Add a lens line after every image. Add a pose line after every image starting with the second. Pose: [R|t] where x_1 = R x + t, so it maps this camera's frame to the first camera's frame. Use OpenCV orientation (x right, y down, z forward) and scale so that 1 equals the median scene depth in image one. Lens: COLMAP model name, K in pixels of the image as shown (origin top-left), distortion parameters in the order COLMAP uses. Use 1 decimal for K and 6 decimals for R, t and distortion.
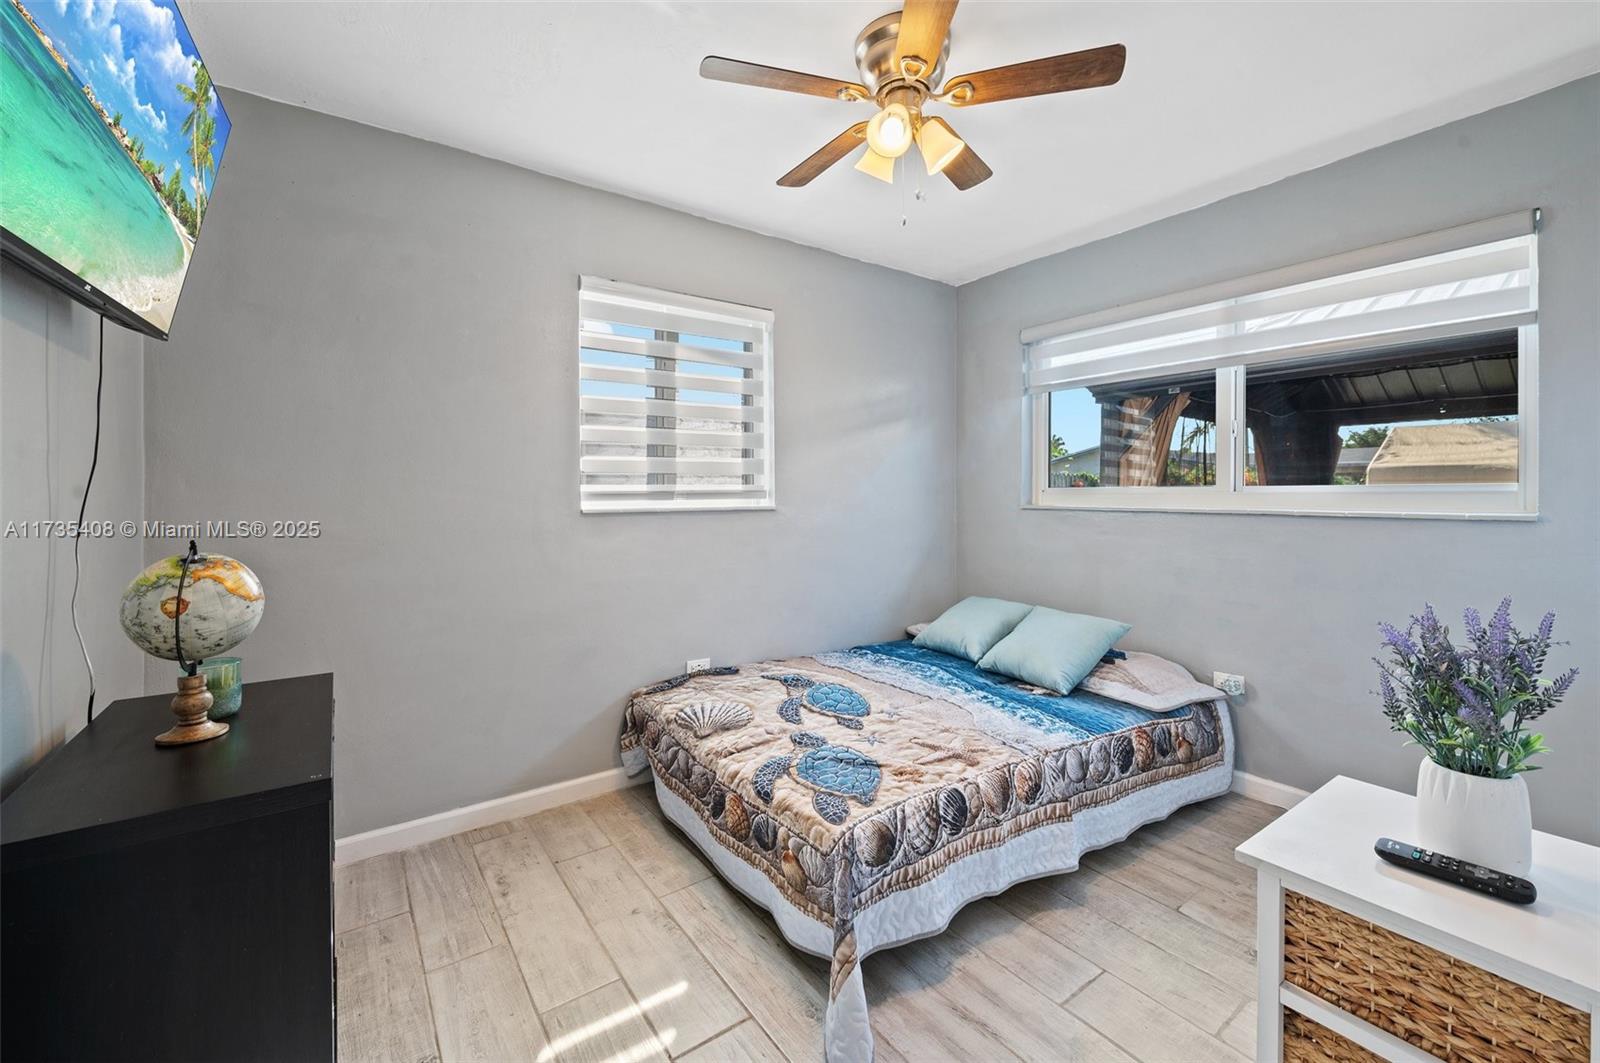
lens RADIAL K [[643.3, 0, 812.6], [0, 643.3, 523.9], [0, 0, 1]] dist [-0.005316, -0.000120]
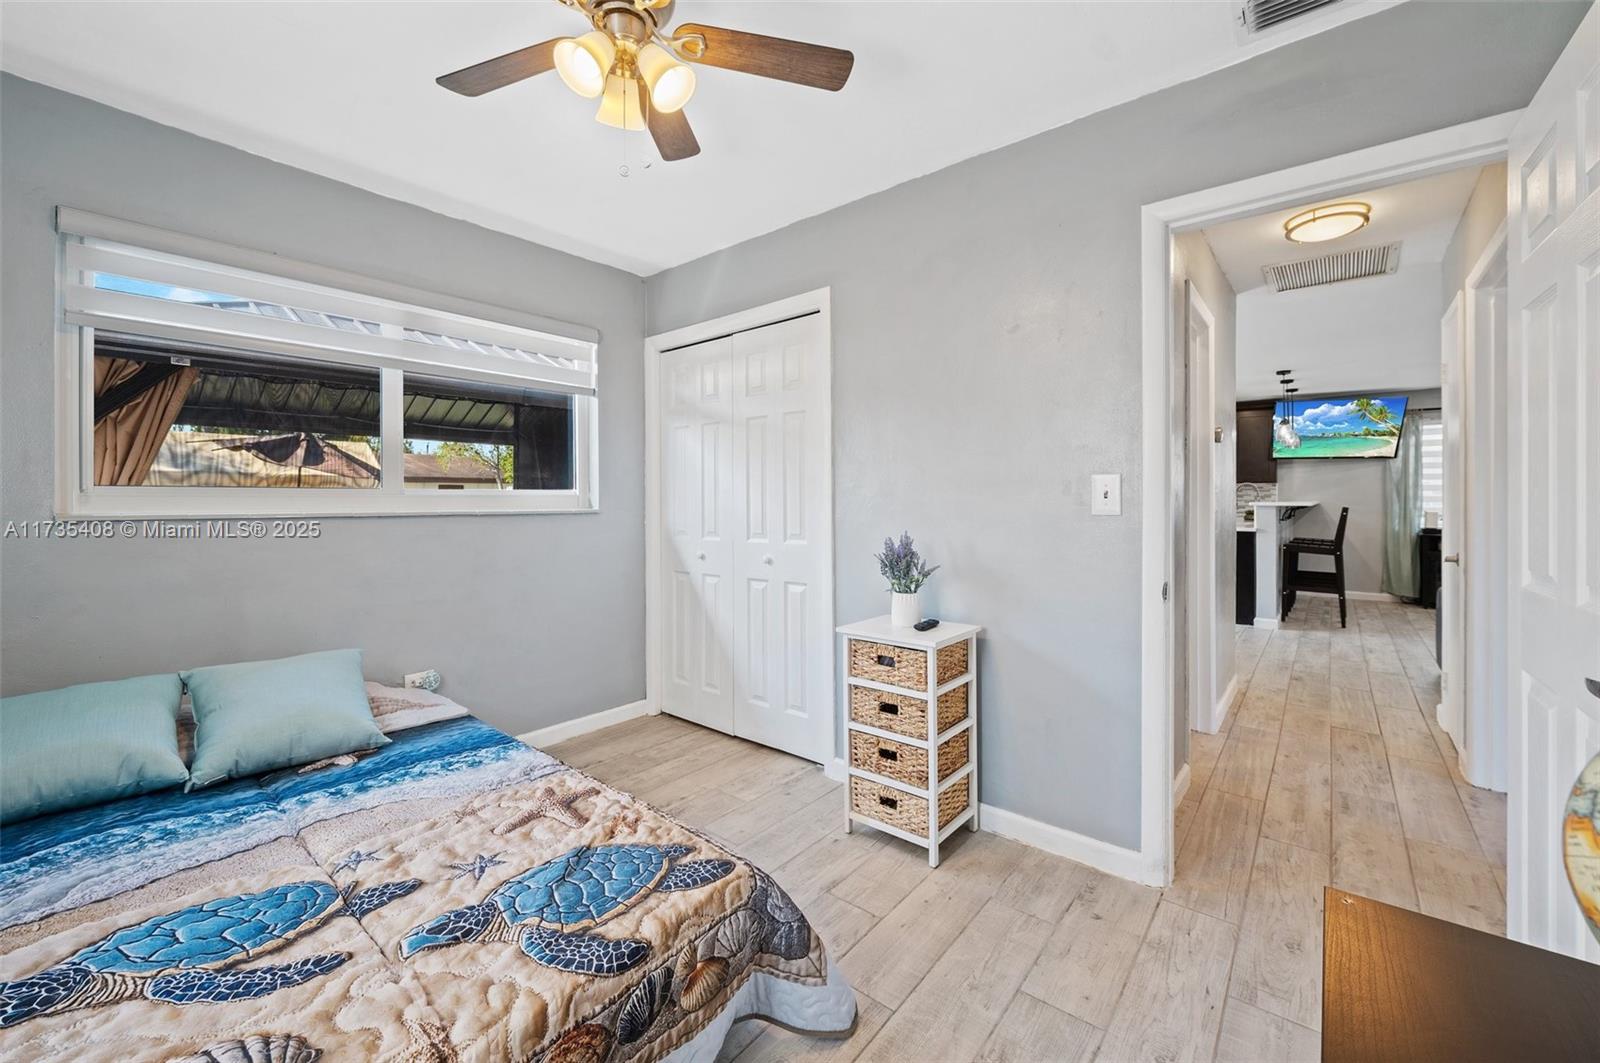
lens RADIAL K [[660.6, 0, 796.5], [0, 660.6, 508.5], [0, 0, 1]] dist [-0.014866, -0.000218]
pose [[-0.260820, -0.010480, 0.965330, -0.619777], [0.042052, 0.998869, 0.022206, -0.029633], [-0.964471, 0.046386, -0.260085, 0.821858]]
